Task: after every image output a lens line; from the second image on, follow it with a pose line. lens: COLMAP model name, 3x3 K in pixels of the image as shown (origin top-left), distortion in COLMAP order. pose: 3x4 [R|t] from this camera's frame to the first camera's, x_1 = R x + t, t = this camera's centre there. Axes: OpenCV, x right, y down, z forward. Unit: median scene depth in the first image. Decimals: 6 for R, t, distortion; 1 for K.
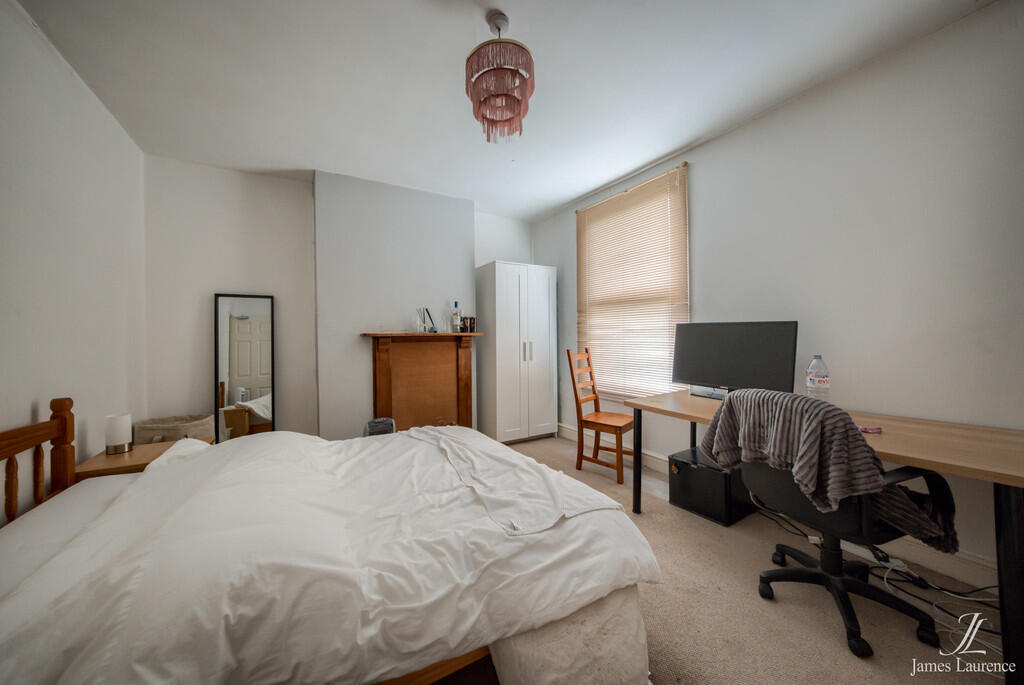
lens RADIAL K [[361.5, 0, 507.6], [0, 361.5, 335.6], [0, 0, 1]] dist [-0.013474, -0.000031]
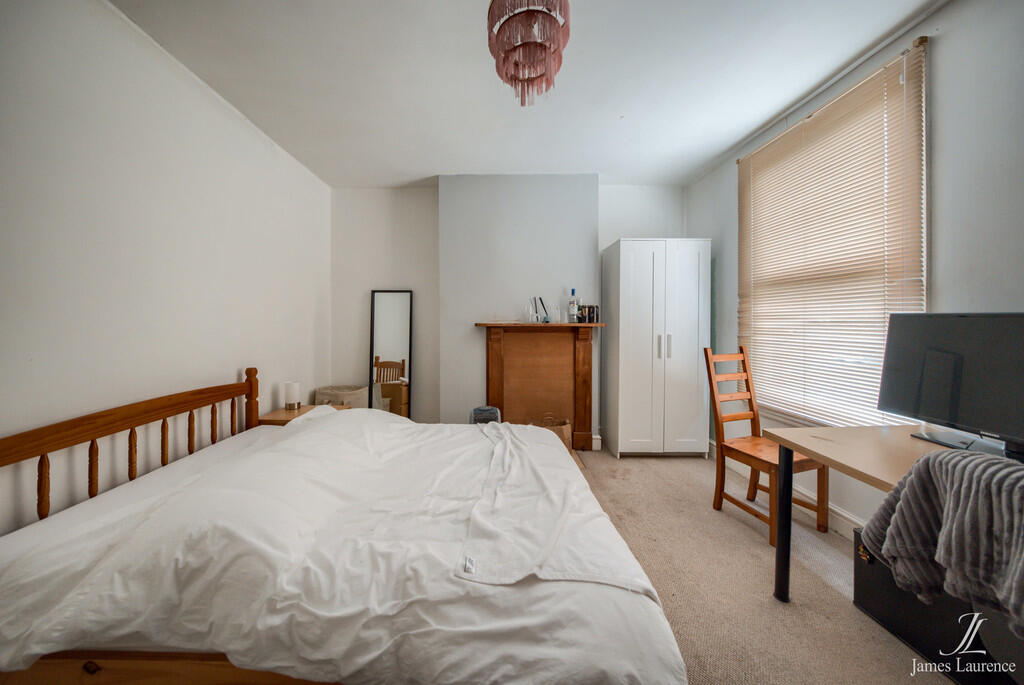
lens RADIAL K [[366.3, 0, 510.4], [0, 366.3, 323.3], [0, 0, 1]] dist [-0.027107, 0.007067]
pose [[0.851295, 0.013184, -0.524521, 0.350056], [-0.009262, 0.999906, 0.010100, -0.025984], [0.524605, -0.003740, 0.851338, 0.225547]]
